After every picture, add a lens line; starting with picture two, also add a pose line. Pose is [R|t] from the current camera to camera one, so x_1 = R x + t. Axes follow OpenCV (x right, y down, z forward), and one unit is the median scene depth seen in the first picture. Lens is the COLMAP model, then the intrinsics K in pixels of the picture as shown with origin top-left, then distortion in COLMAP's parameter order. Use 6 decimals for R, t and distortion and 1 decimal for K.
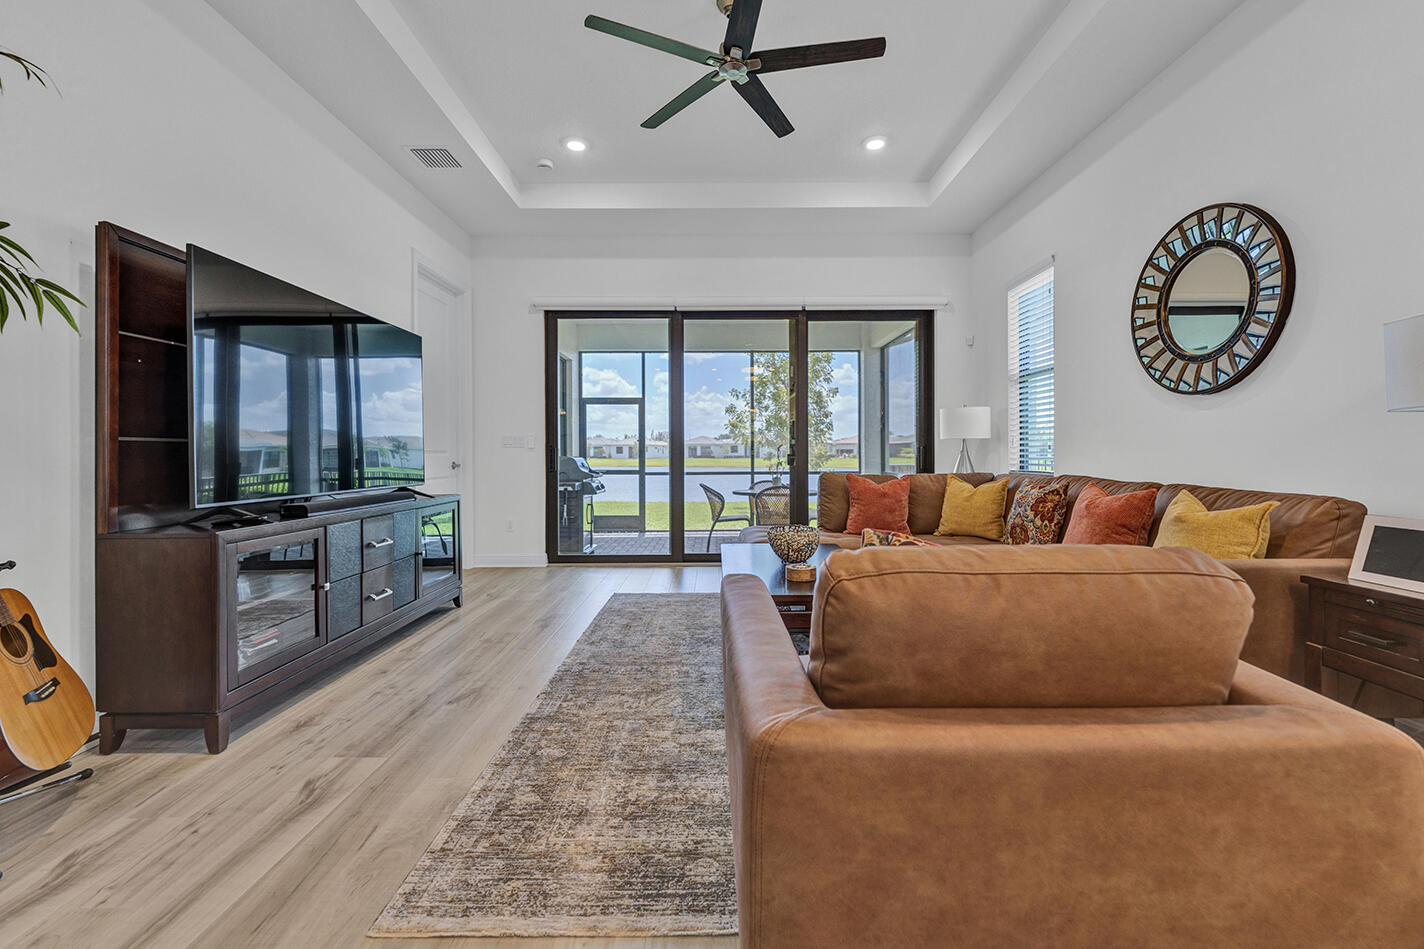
lens RADIAL K [[582.6, 0, 718.4], [0, 582.6, 460.3], [0, 0, 1]] dist [-0.000562, -0.000301]
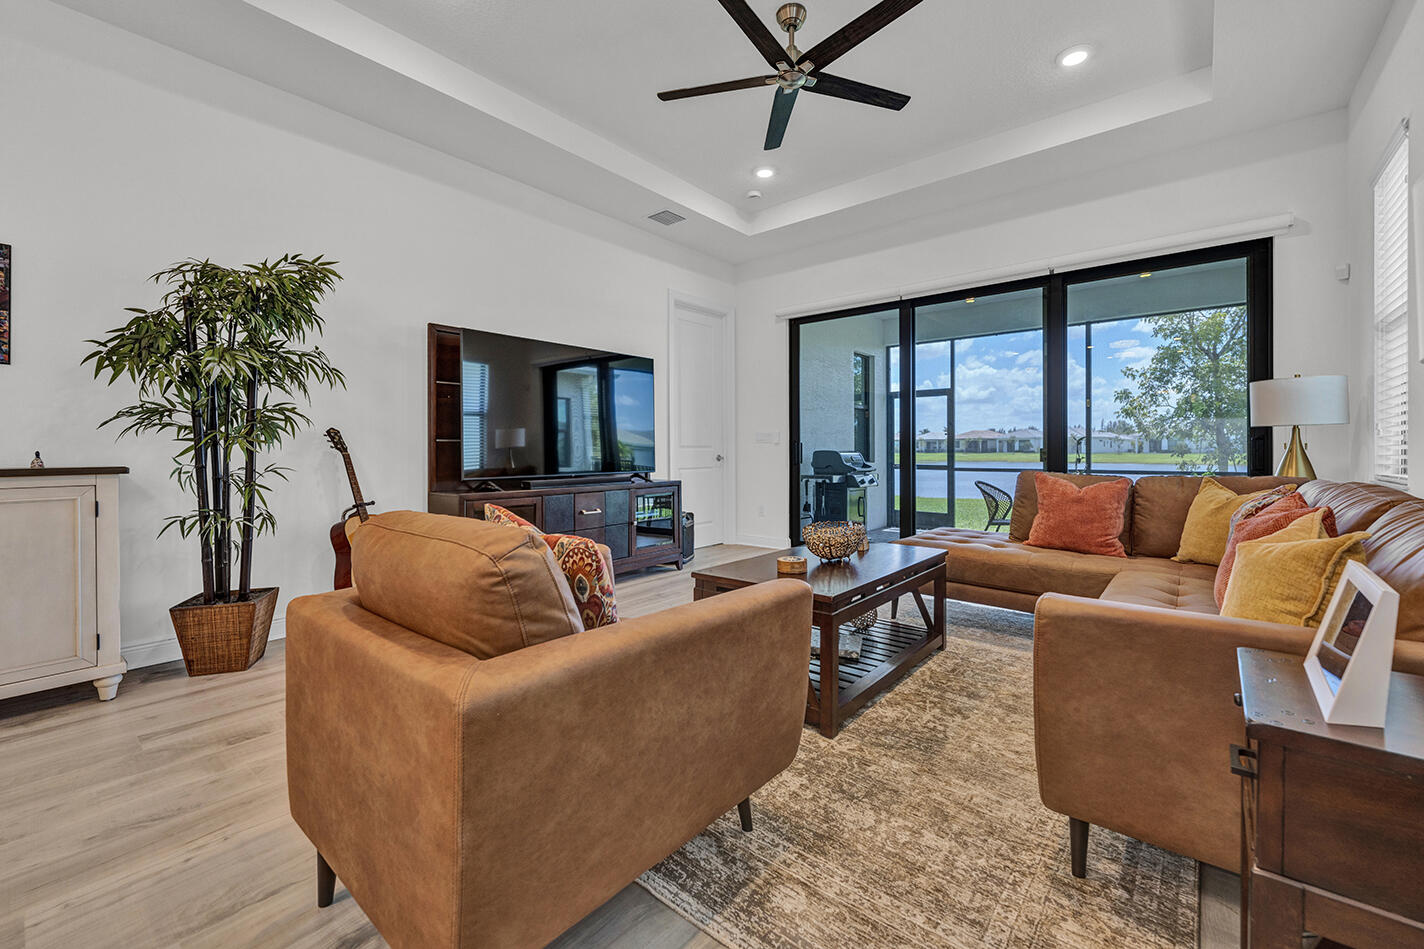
lens RADIAL K [[582.5, 0, 712.9], [0, 582.5, 454.2], [0, 0, 1]] dist [0.000015, -0.000139]
pose [[0.765948, 0.005689, -0.642877, 0.364924], [-0.006119, 0.999980, 0.001559, -0.000811], [0.642873, 0.002740, 0.765968, 0.069843]]
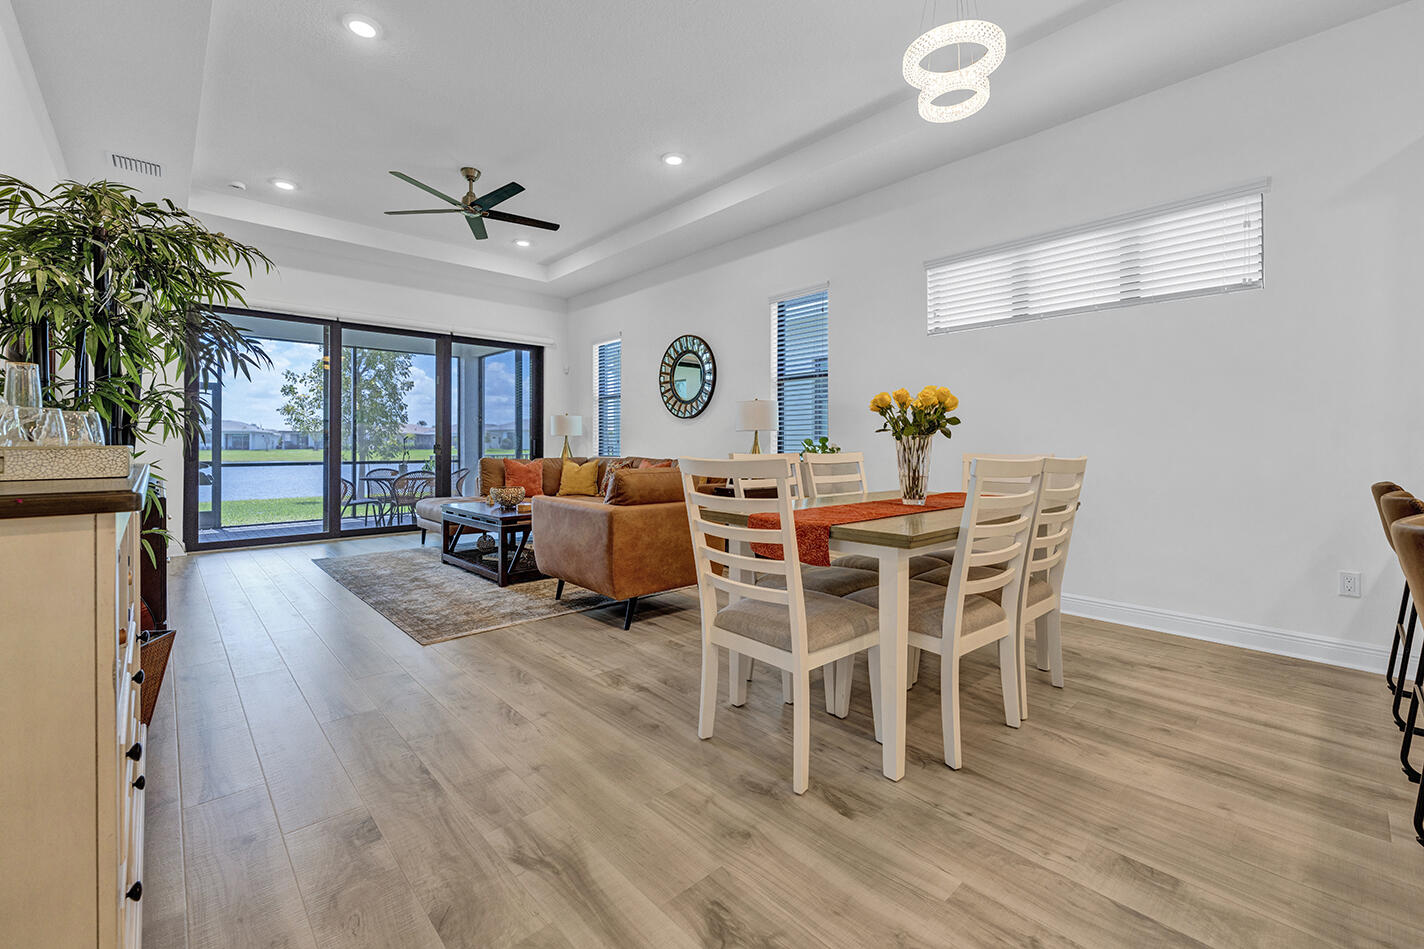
lens RADIAL K [[590.3, 0, 713.7], [0, 590.3, 442.4], [0, 0, 1]] dist [0.000615, -0.000022]
pose [[0.733418, 0.008443, 0.679726, -0.376511], [0.003144, 0.999870, -0.015811, 0.007896], [-0.679771, 0.013733, 0.733296, -0.433245]]
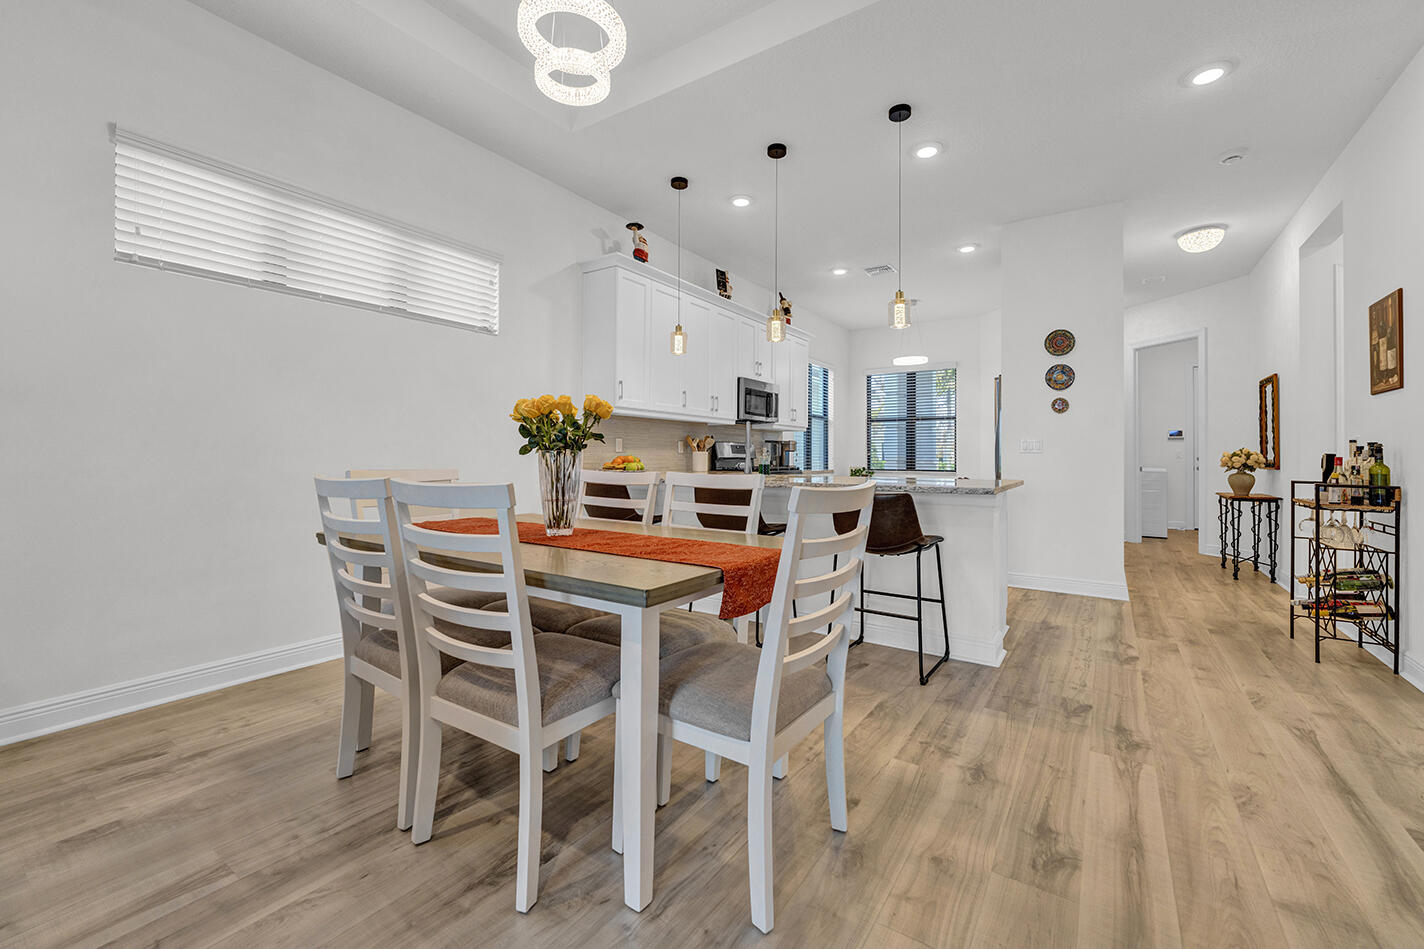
lens RADIAL K [[588.7, 0, 712.4], [0, 588.7, 447.6], [0, 0, 1]] dist [-0.002842, -0.000296]
pose [[-0.826627, 0.005368, 0.562725, -0.215143], [0.001075, 0.999968, -0.007961, -0.005405], [-0.562750, -0.005976, -0.826606, 0.156789]]
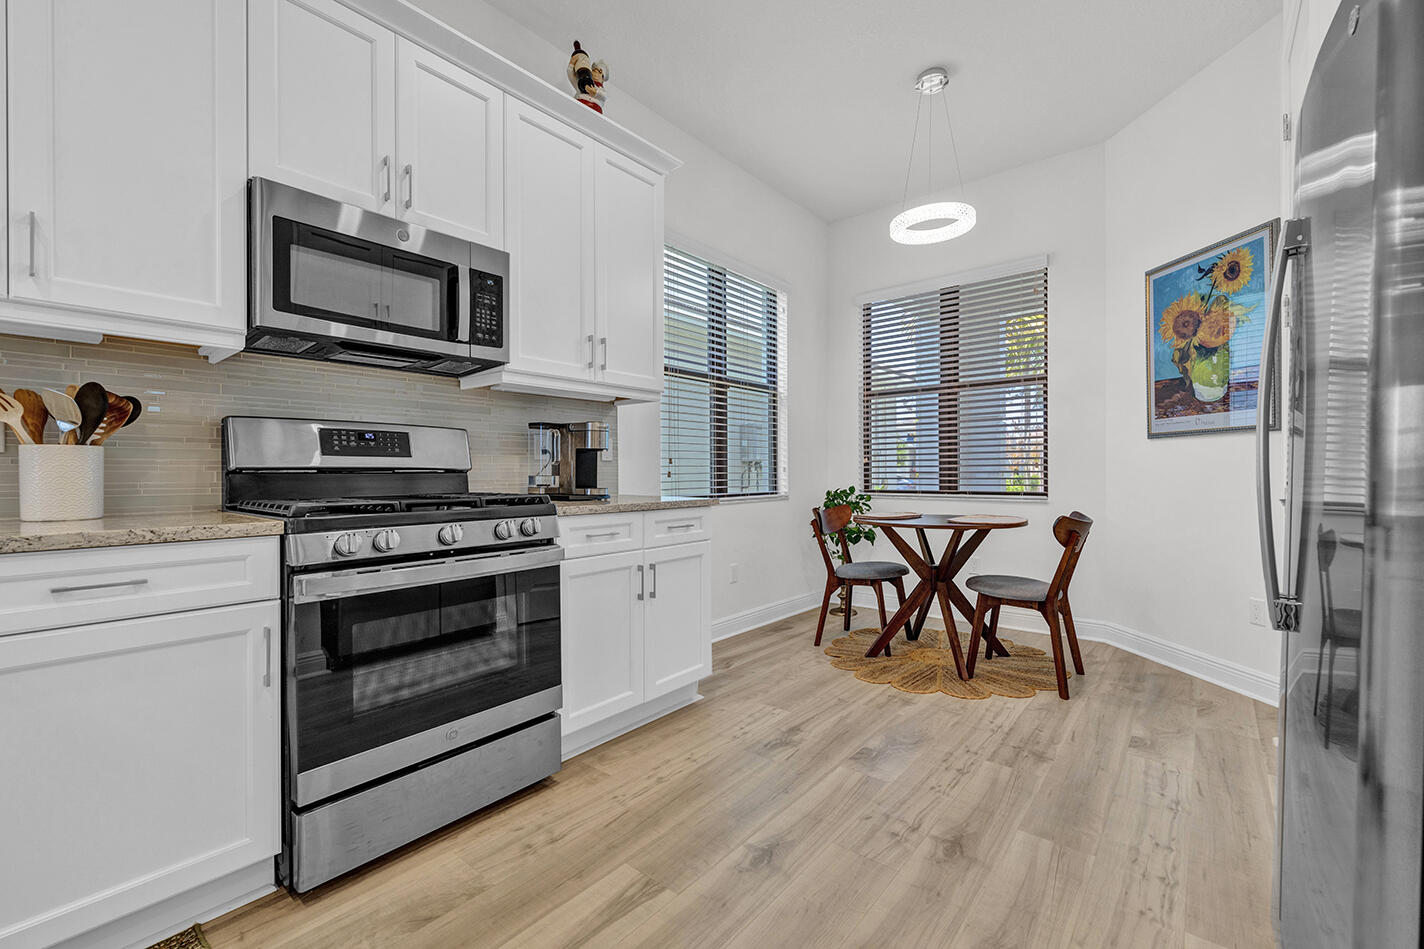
lens RADIAL K [[596.9, 0, 714.9], [0, 596.9, 475.5], [0, 0, 1]] dist [-0.000542, -0.000183]
pose [[-0.766925, 0.002098, 0.641733, 0.002669], [0.014156, 0.999807, 0.013648, 0.010005], [-0.641580, 0.019551, -0.766807, -0.807408]]
